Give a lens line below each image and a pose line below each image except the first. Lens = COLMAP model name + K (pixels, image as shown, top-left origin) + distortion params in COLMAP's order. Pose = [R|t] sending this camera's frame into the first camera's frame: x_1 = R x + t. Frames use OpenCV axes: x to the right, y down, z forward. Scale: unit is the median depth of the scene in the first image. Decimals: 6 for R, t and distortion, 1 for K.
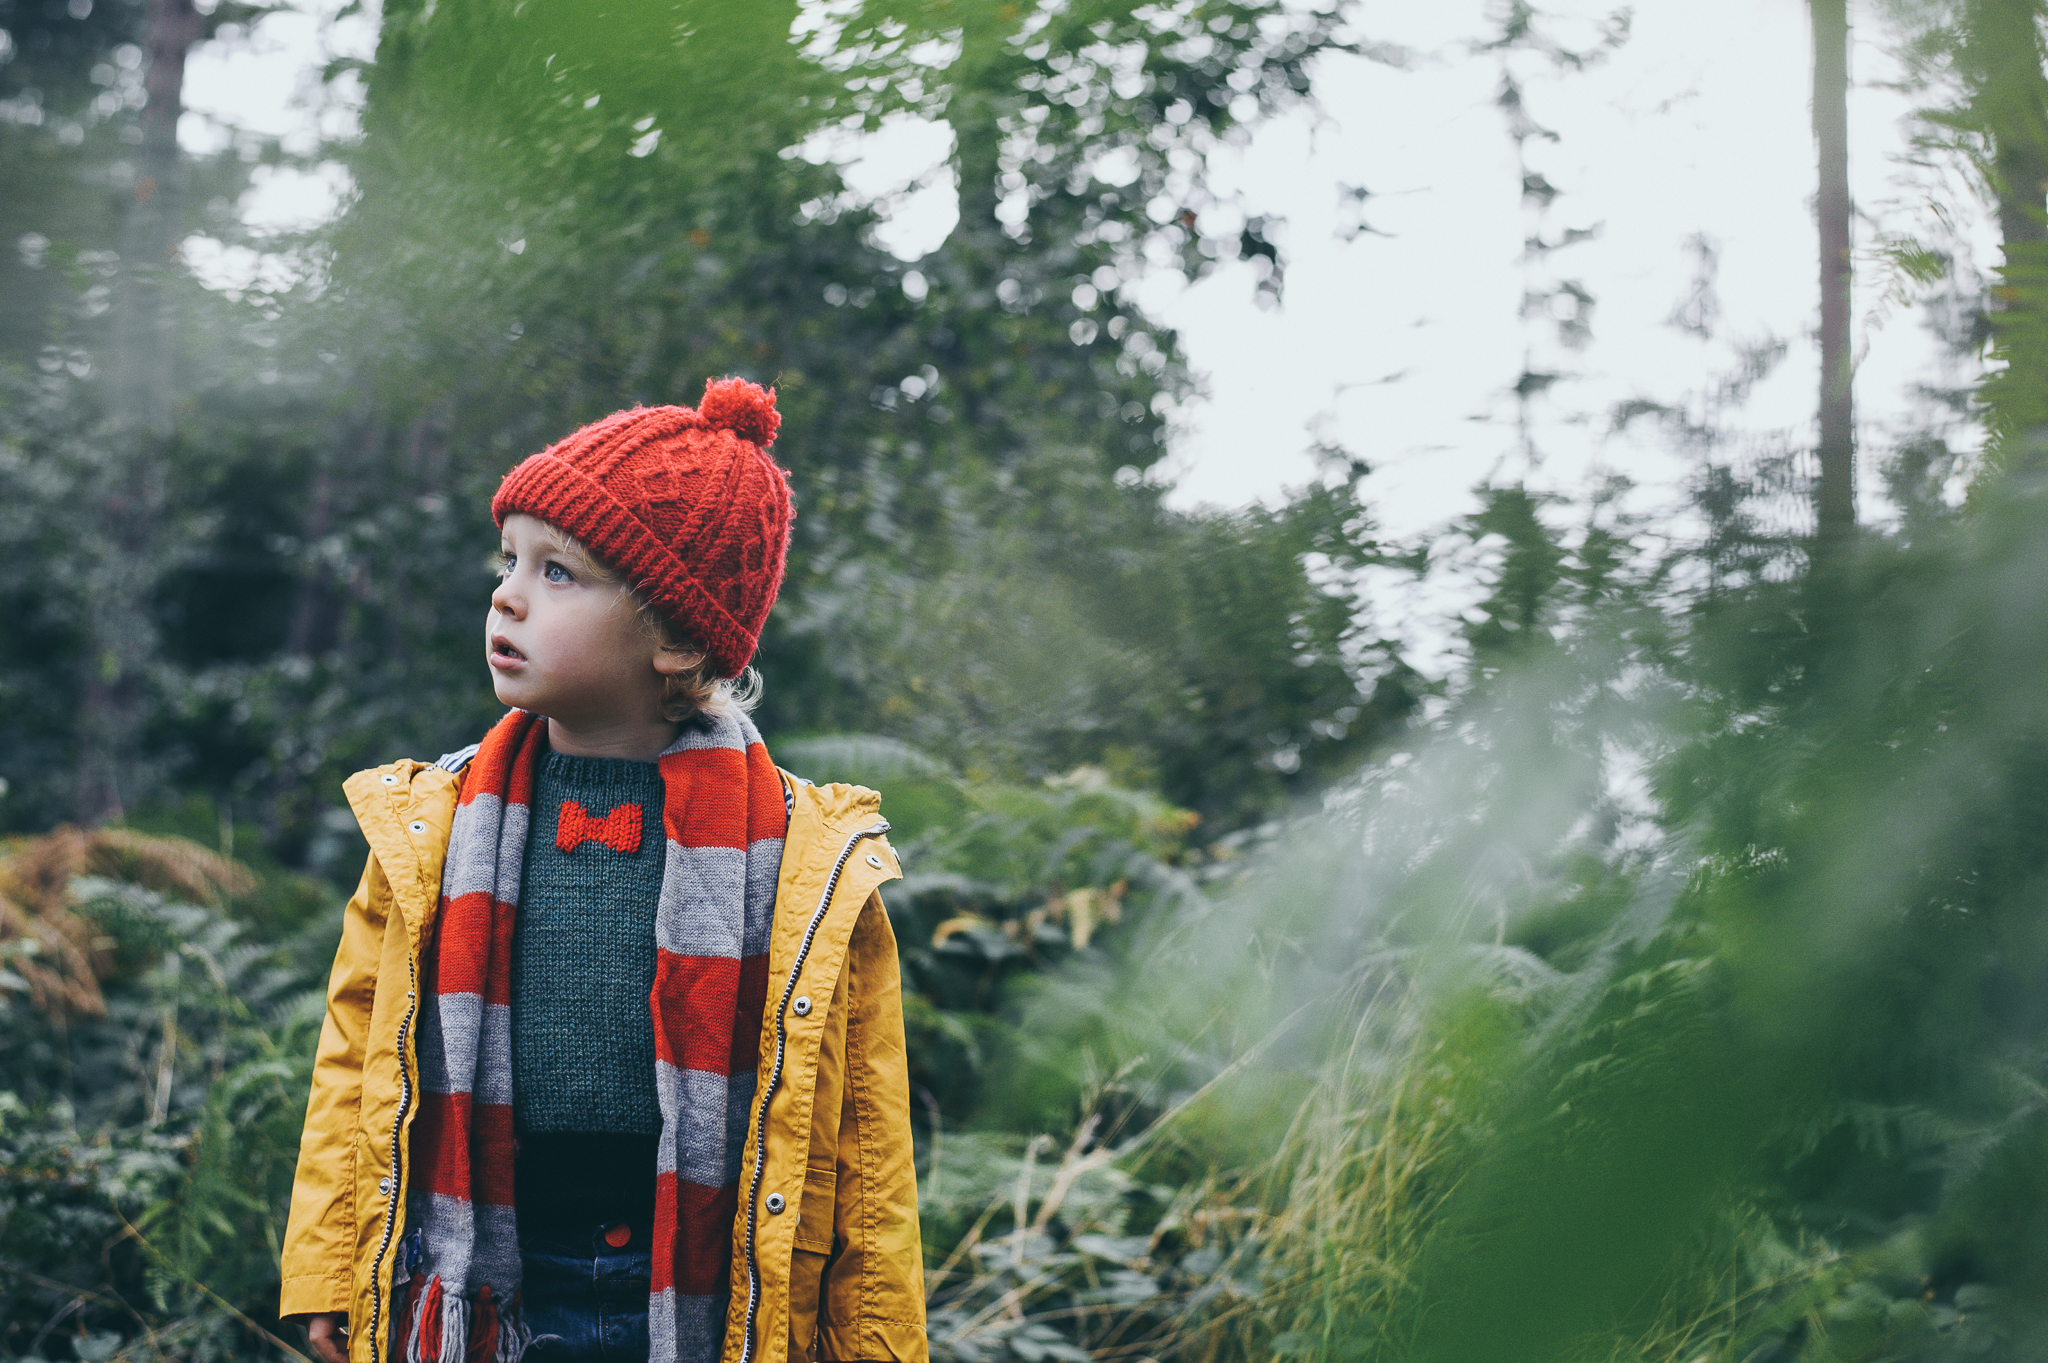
lens RADIAL K [[2381.4, 0, 1024.0], [0, 2381.4, 681.5], [0, 0, 1]] dist [-0.003814, -0.066010]
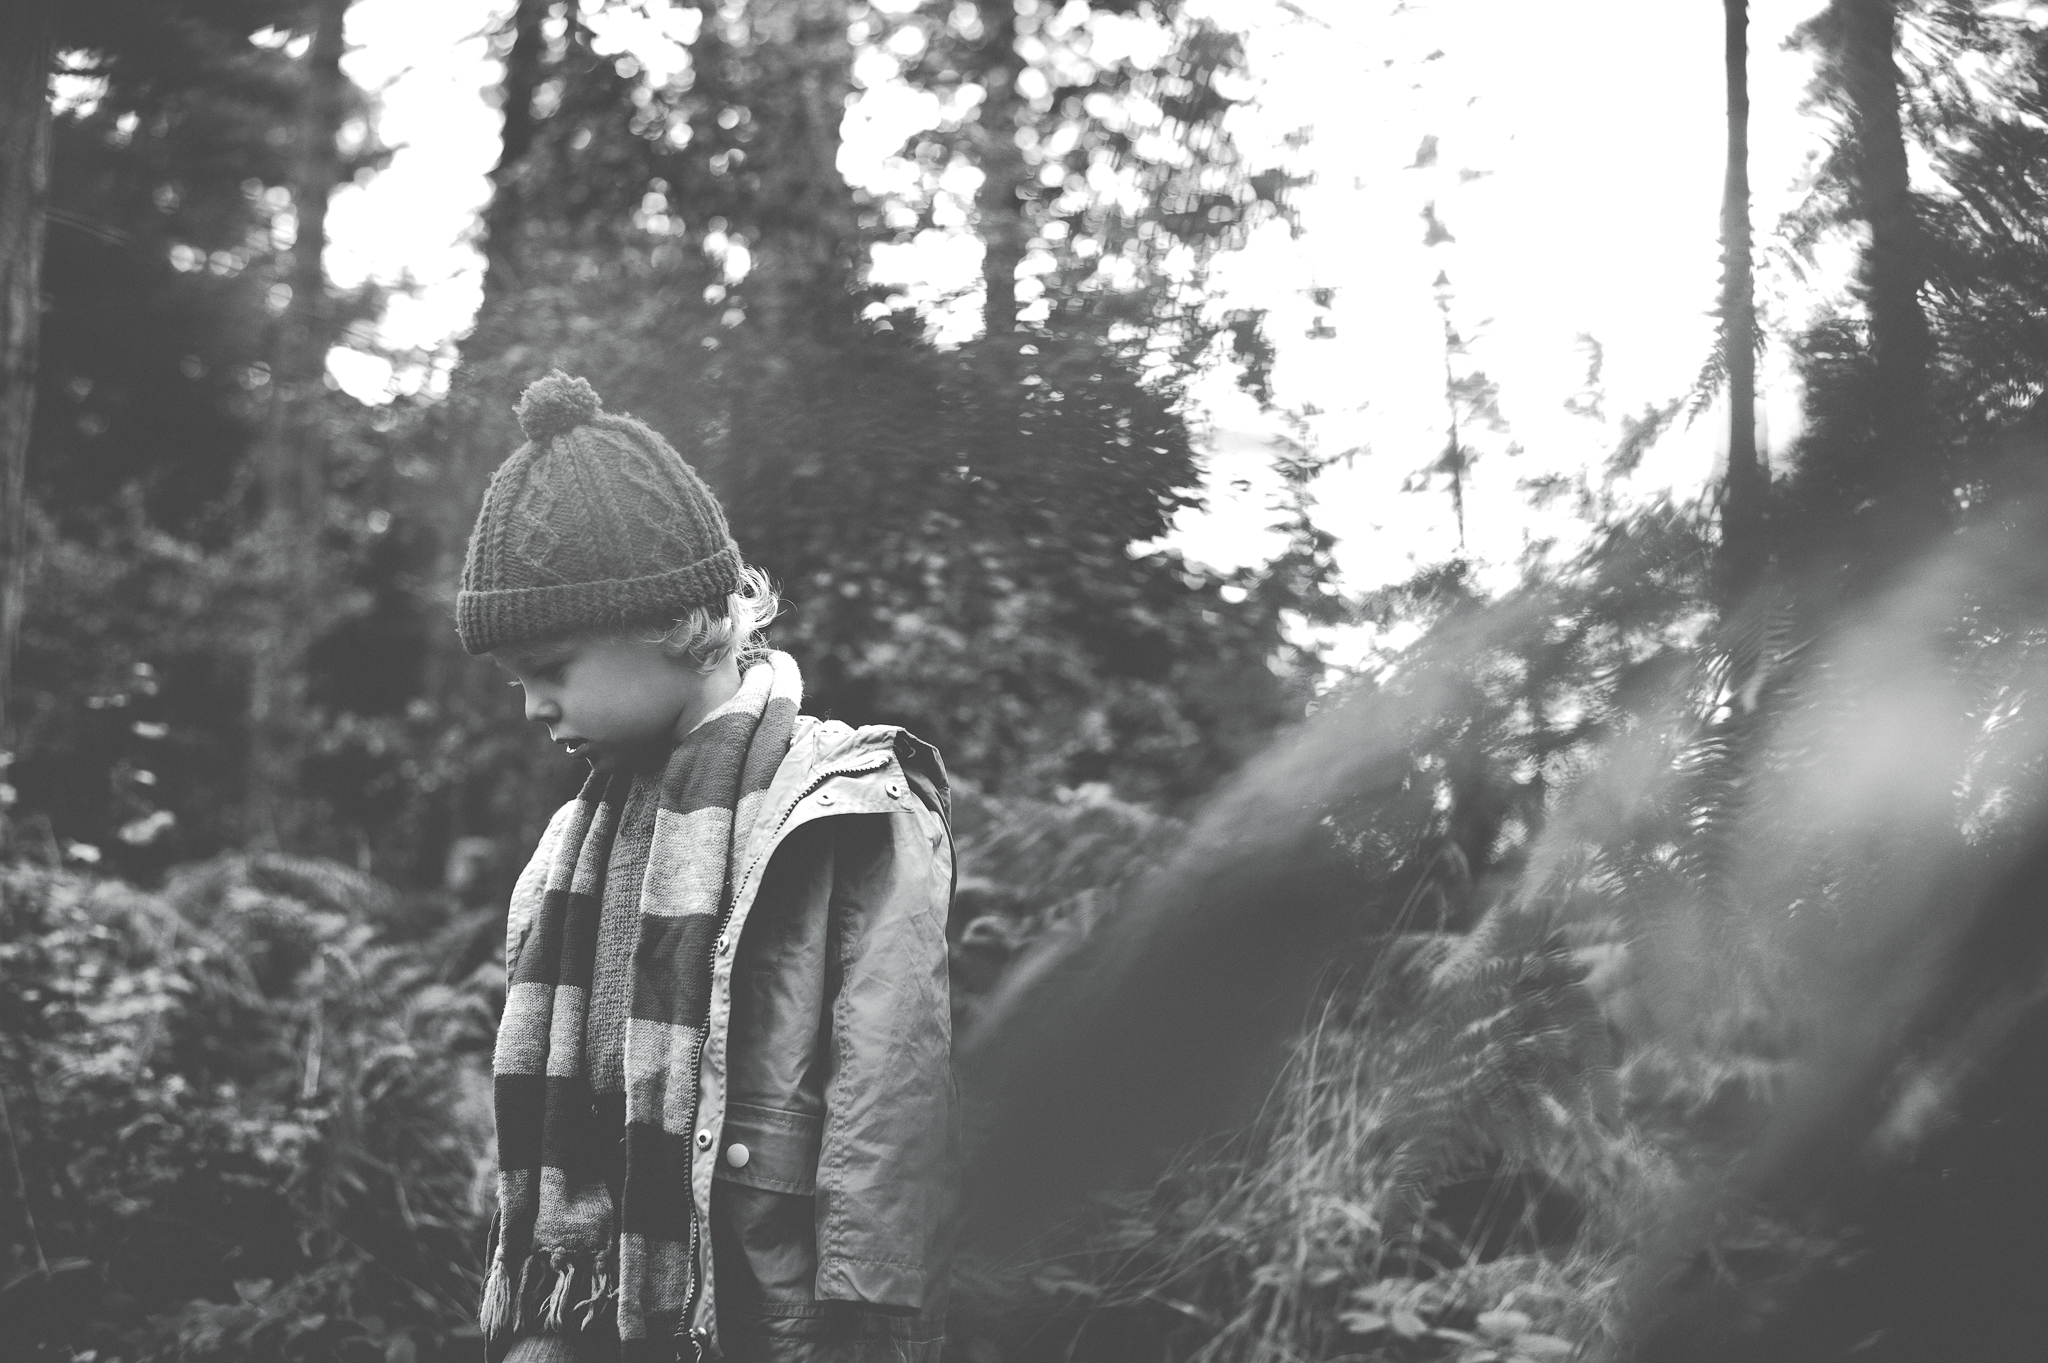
lens RADIAL K [[2897.1, 0, 1024.0], [0, 2897.1, 681.5], [0, 0, 1]] dist [0.001745, 0.063332]
pose [[0.999599, -0.003445, 0.028100, -0.049218], [0.001596, 0.997847, 0.065567, -0.111064], [-0.028265, -0.065496, 0.997452, -0.415785]]
